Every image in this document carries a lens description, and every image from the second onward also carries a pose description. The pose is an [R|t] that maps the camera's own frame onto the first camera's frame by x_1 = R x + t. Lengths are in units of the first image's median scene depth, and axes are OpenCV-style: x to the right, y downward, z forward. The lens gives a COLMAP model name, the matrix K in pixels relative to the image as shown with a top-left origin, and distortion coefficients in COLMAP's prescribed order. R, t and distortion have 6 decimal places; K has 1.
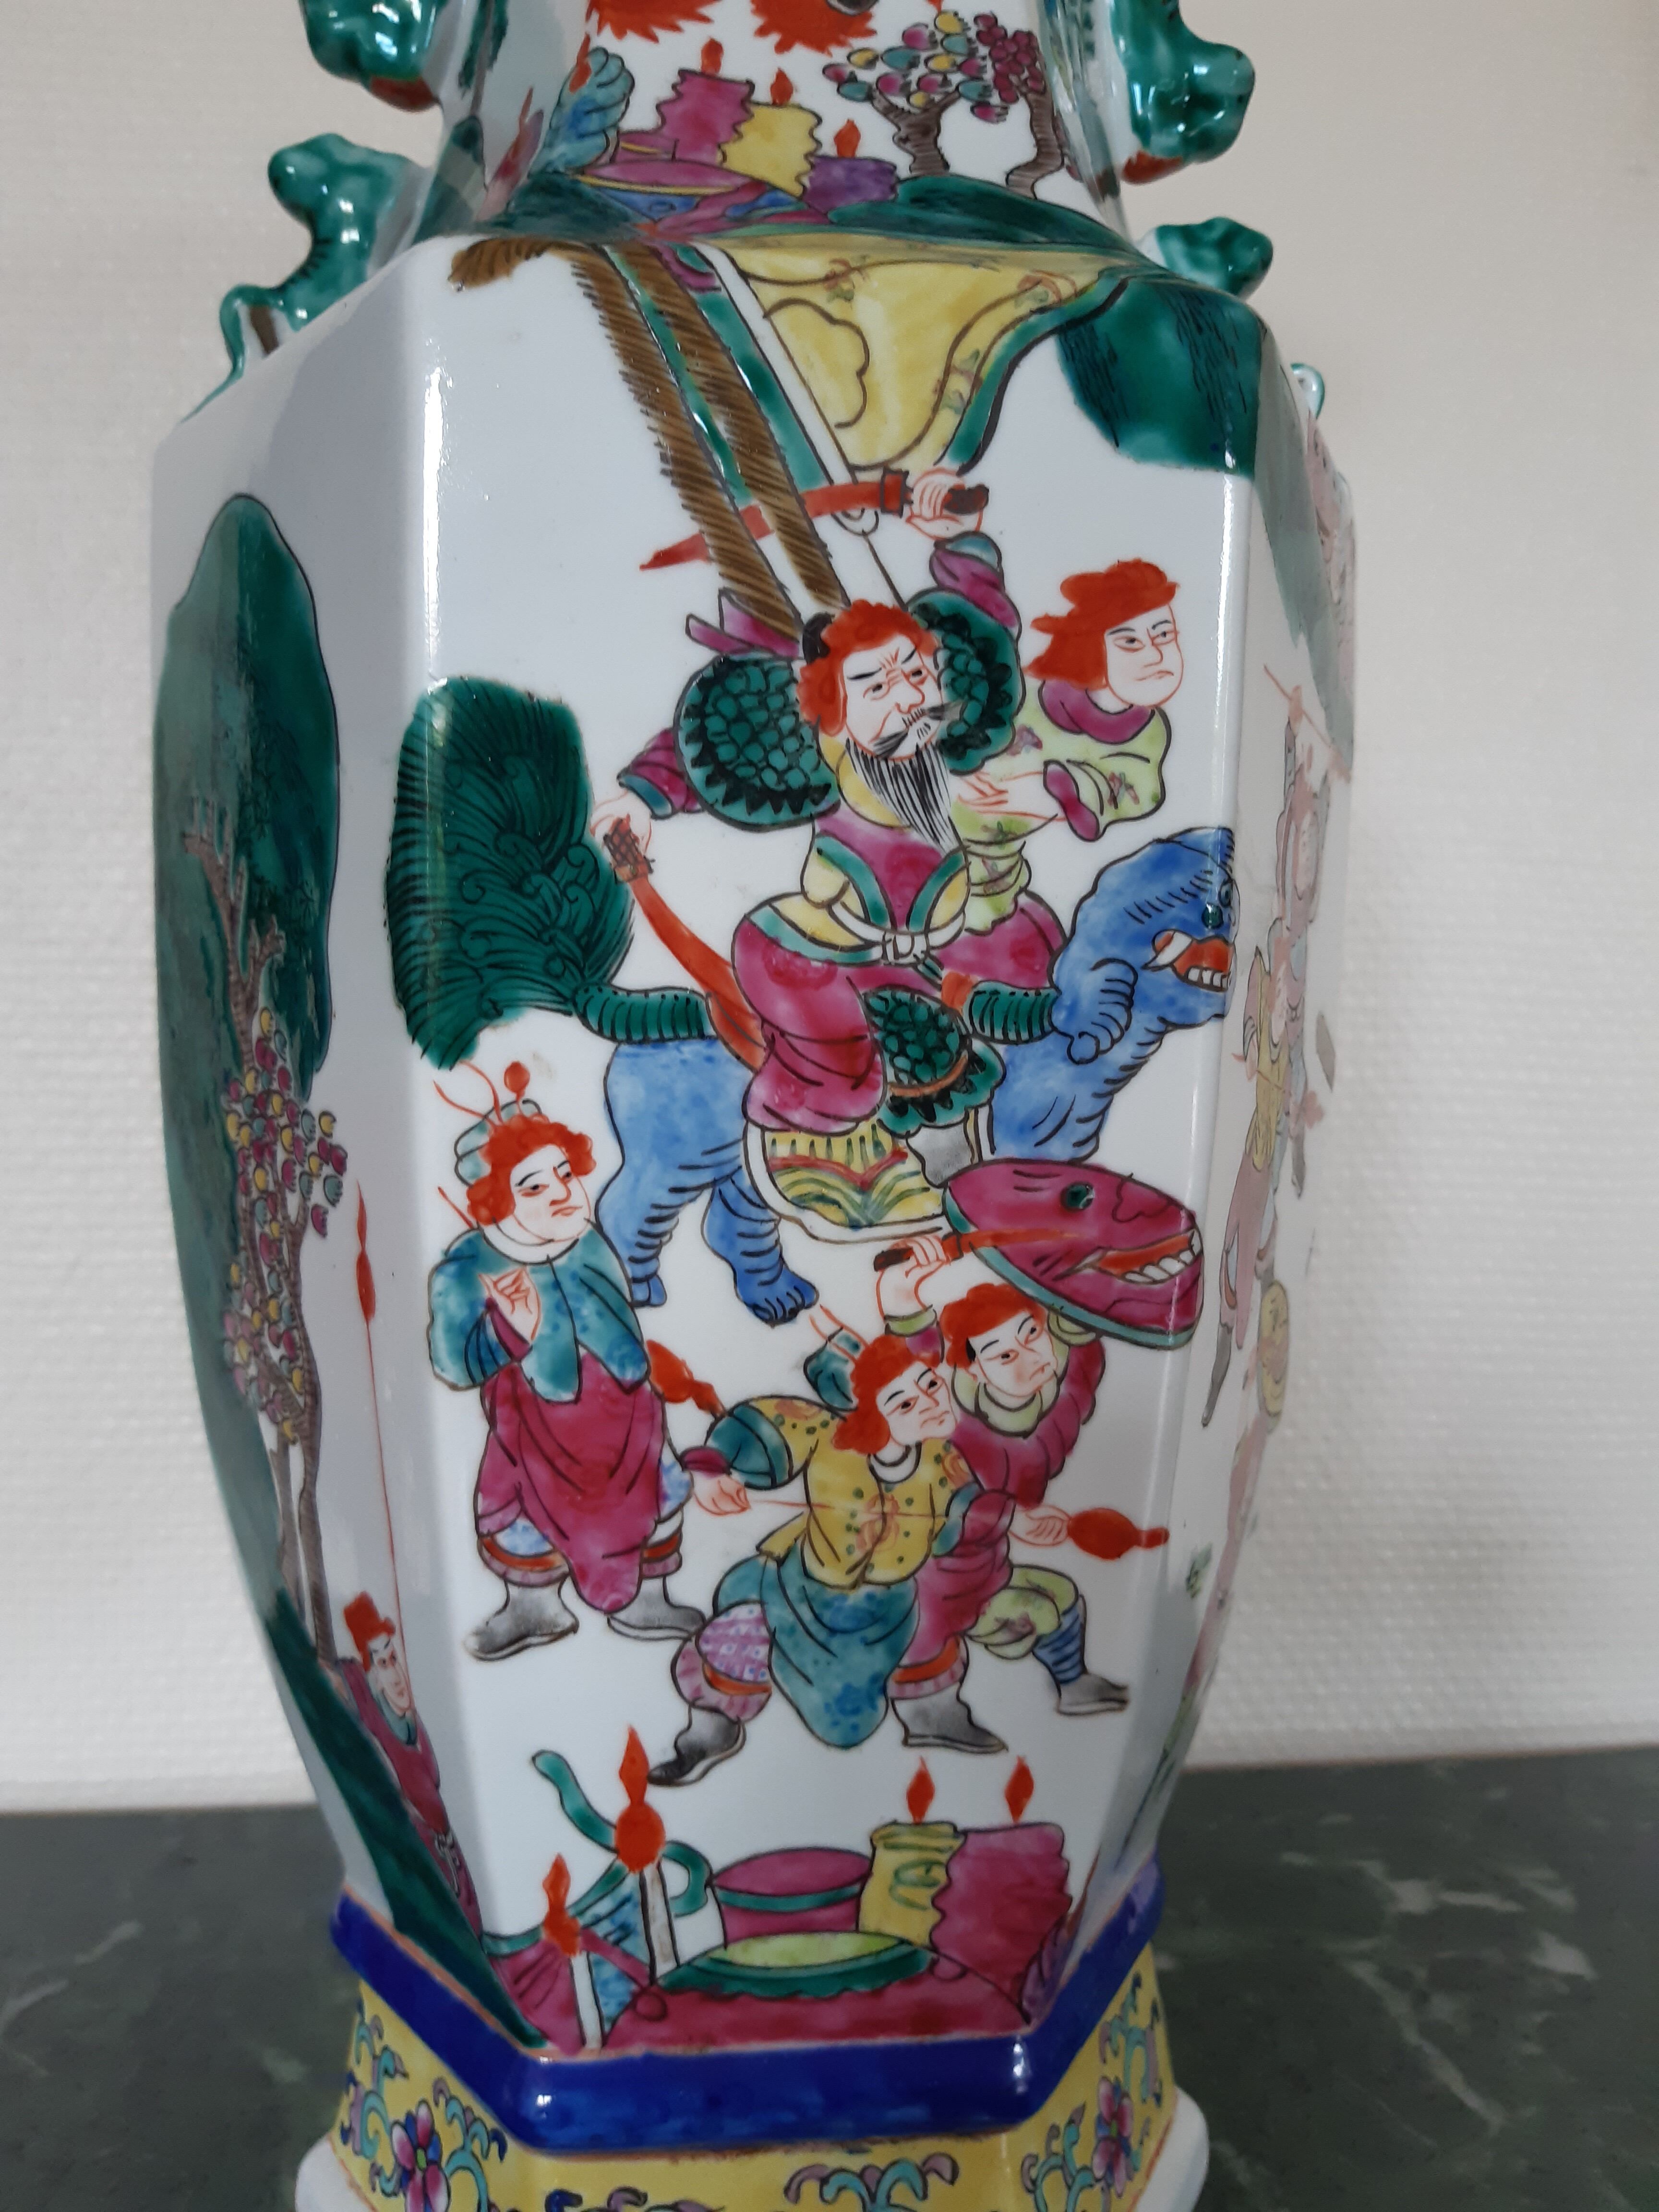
lens RADIAL K [[1770.9, 0, 835.8], [0, 1770.9, 1110.5], [0, 0, 1]] dist [0.031144, -0.120538]
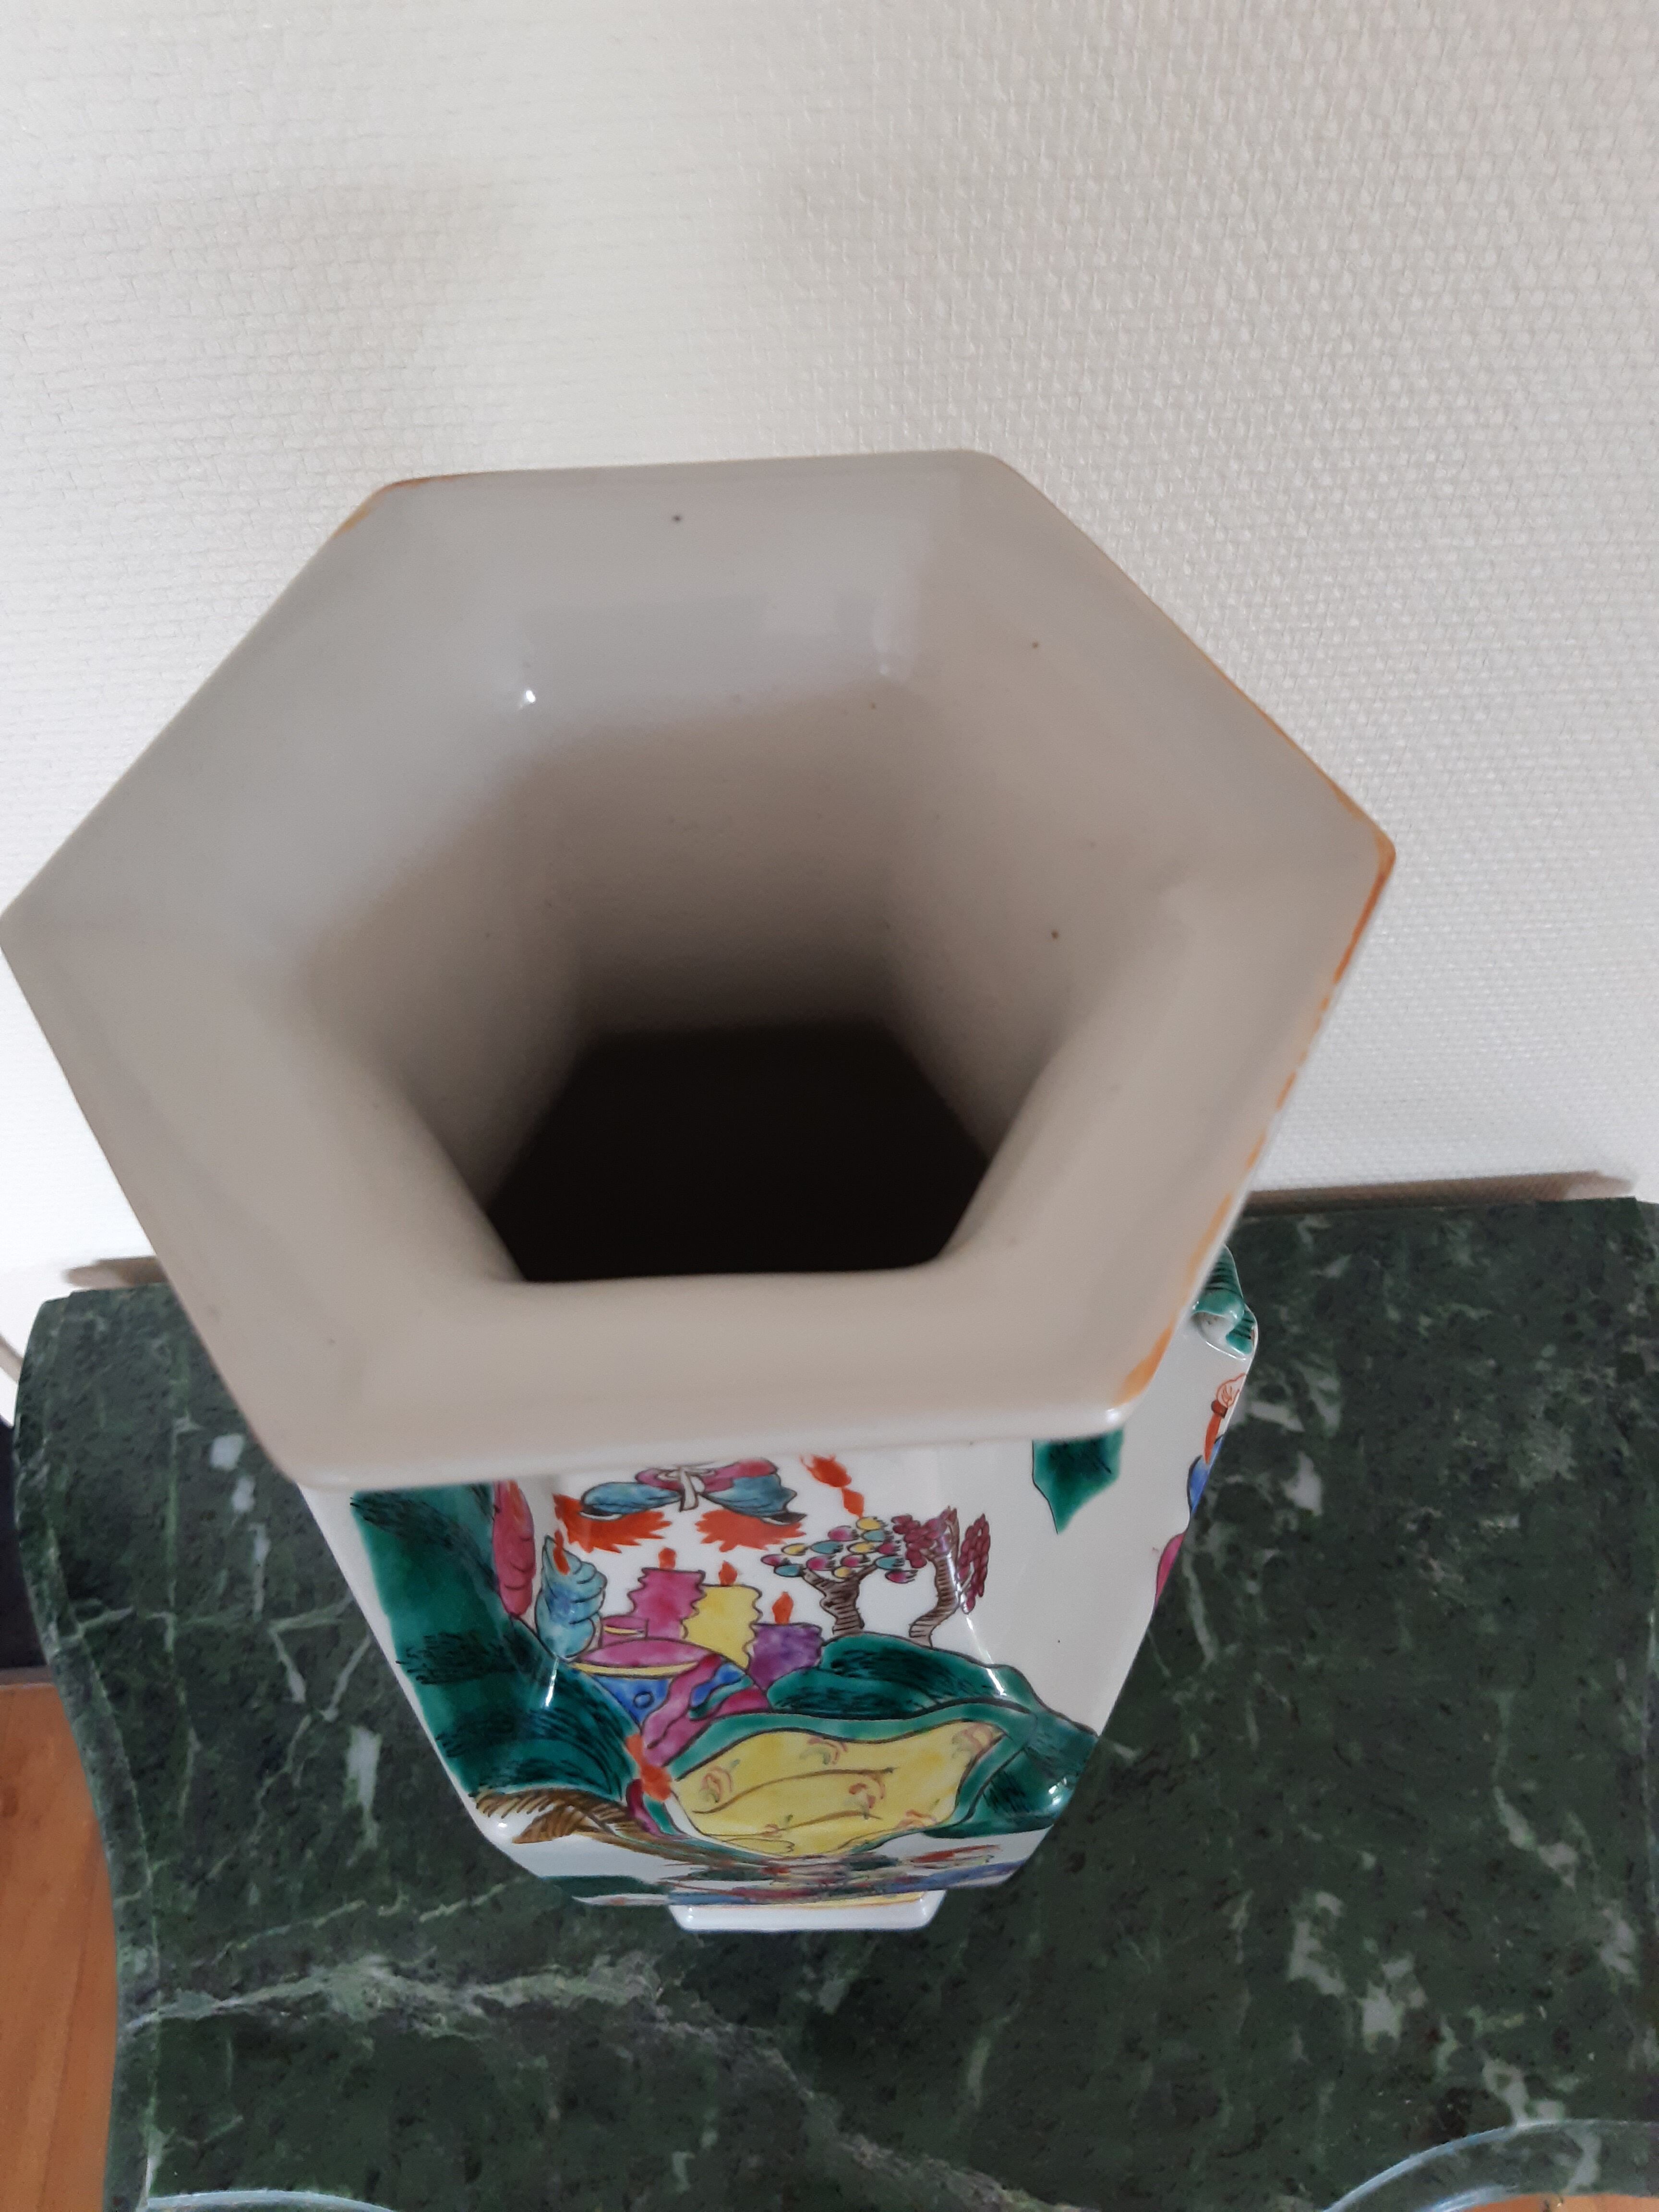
lens RADIAL K [[1731.1, 0, 839.7], [0, 1731.1, 1115.2], [0, 0, 1]] dist [0.071617, -0.123140]
pose [[0.997352, 0.043984, -0.057921, 0.100415], [0.023865, 0.554380, 0.831922, -1.731245], [0.068702, -0.831101, 0.551862, 0.604741]]
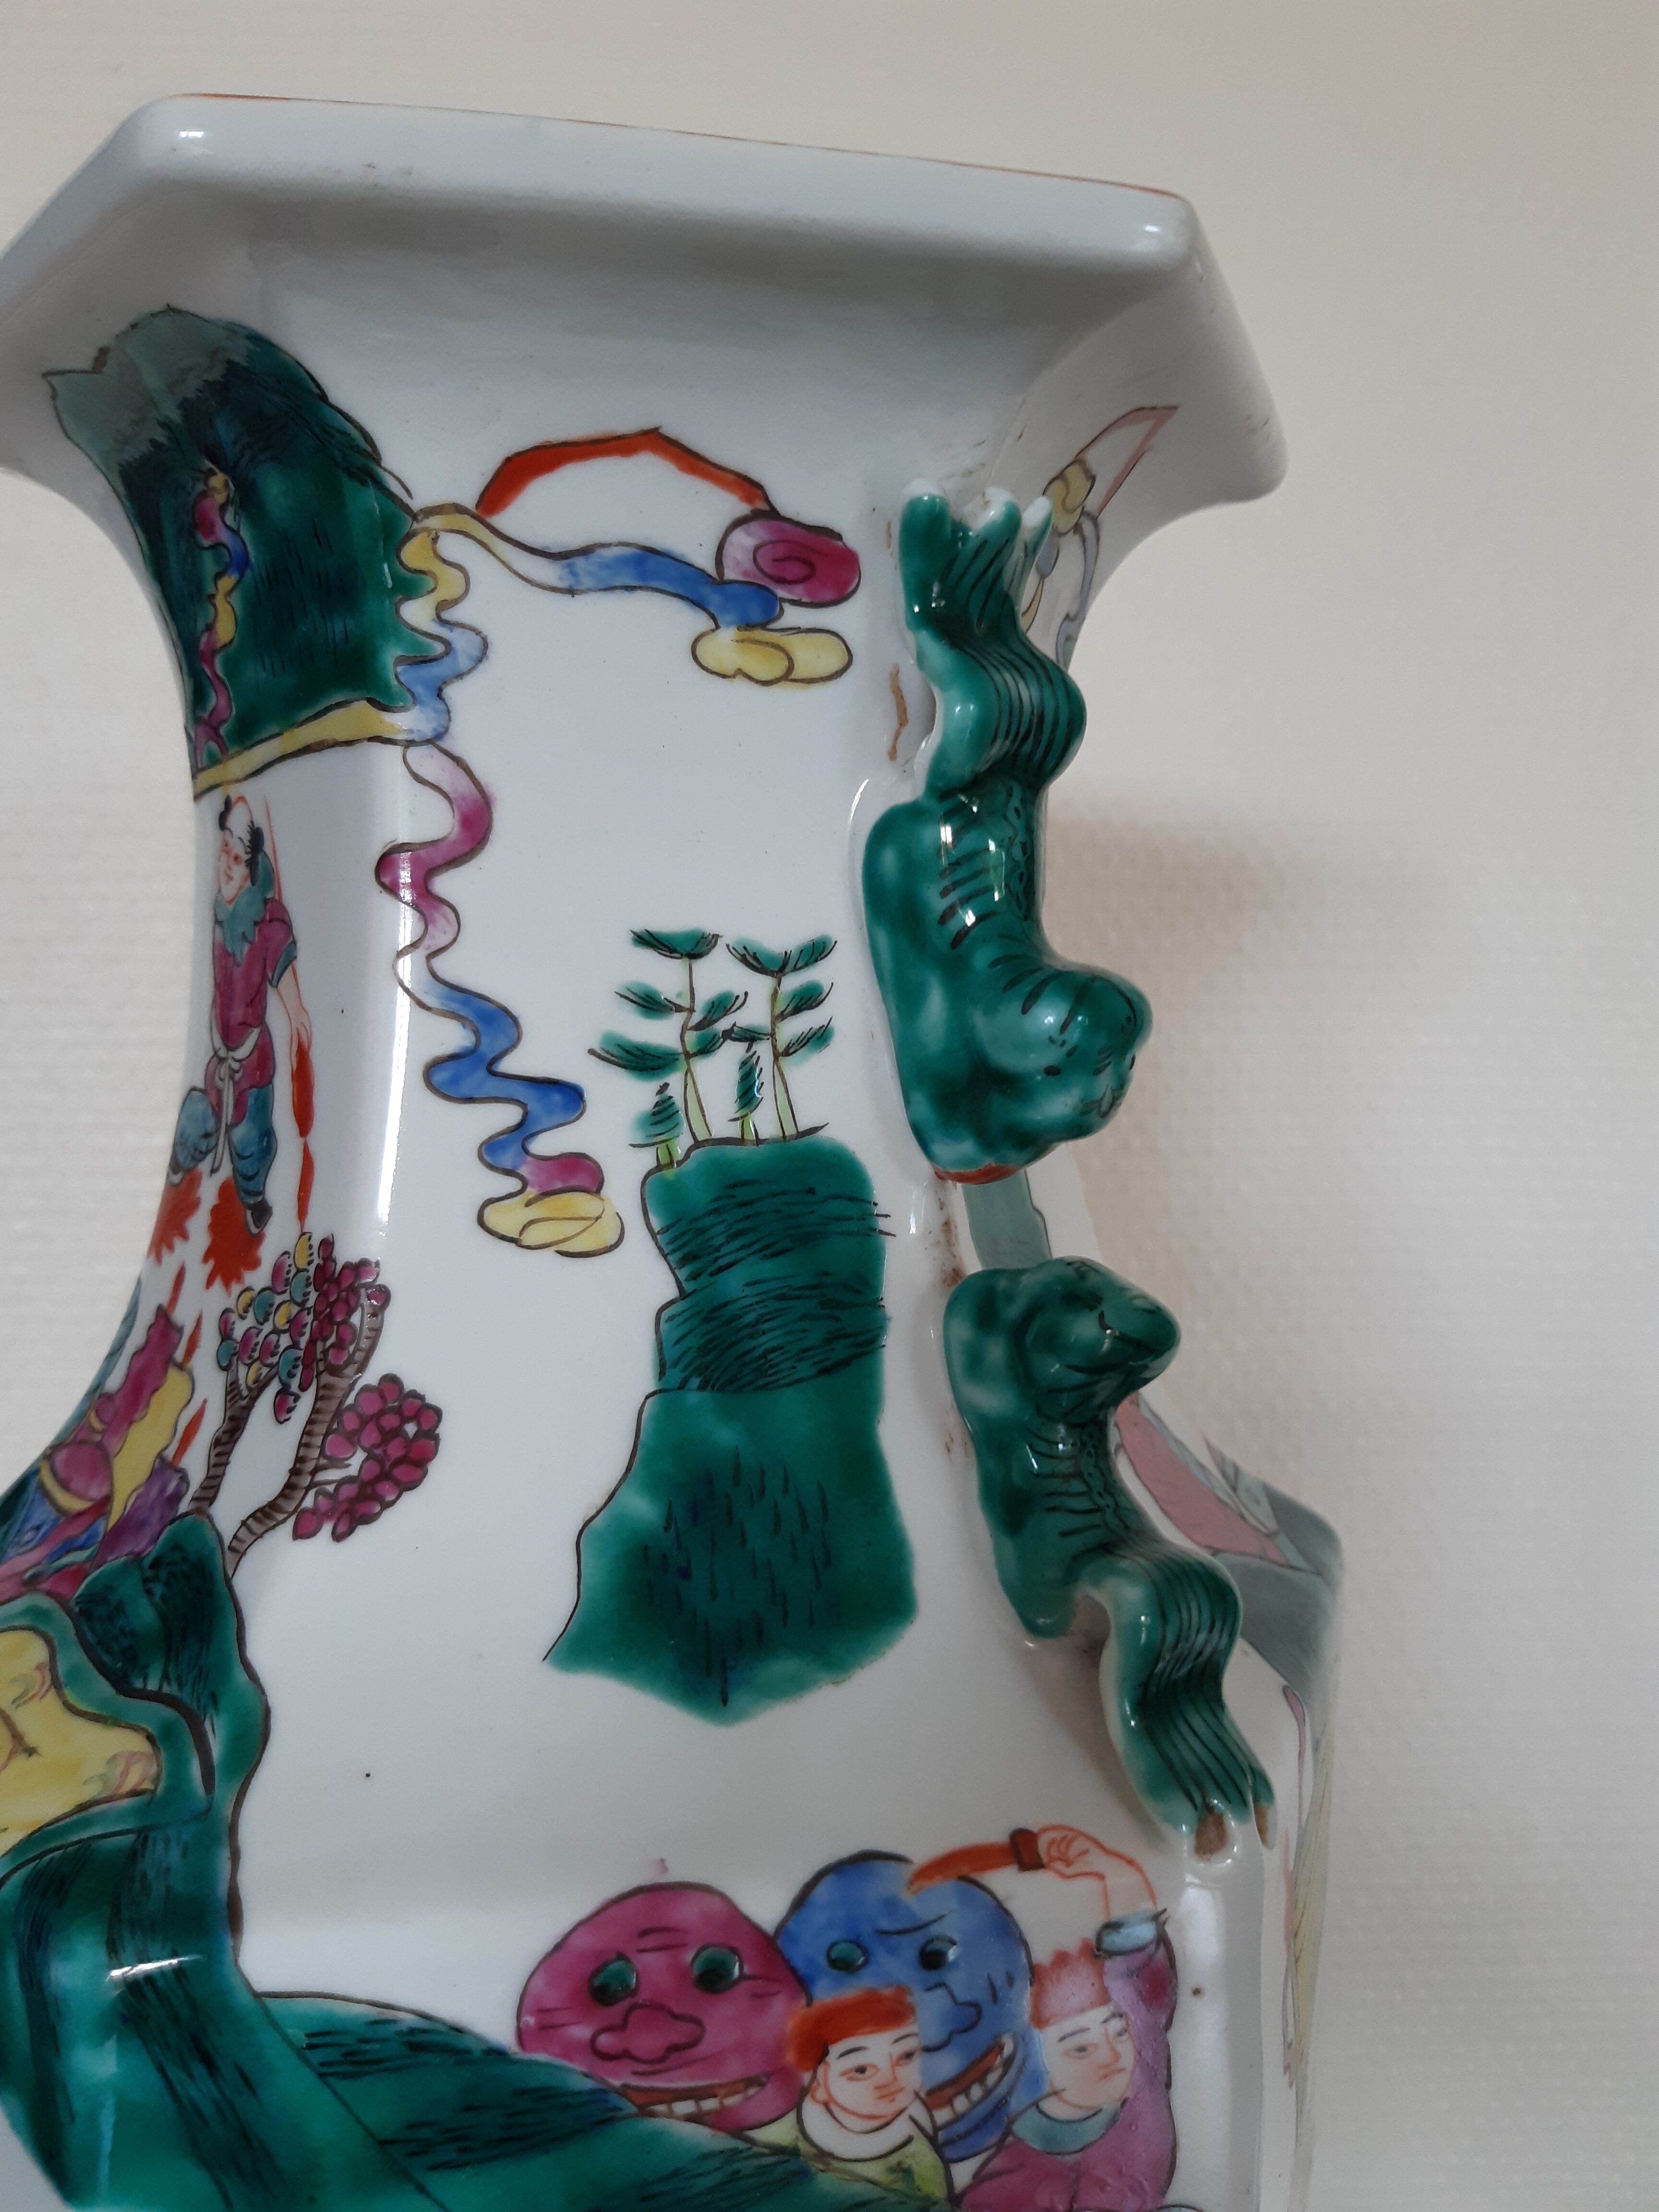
lens RADIAL K [[1770.9, 0, 835.8], [0, 1770.9, 1110.5], [0, 0, 1]] dist [0.031144, -0.120538]
pose [[0.552904, 0.041279, -0.832222, 0.822214], [-0.027305, 0.999133, 0.031417, -0.717652], [0.832797, 0.005353, 0.553552, 0.783908]]
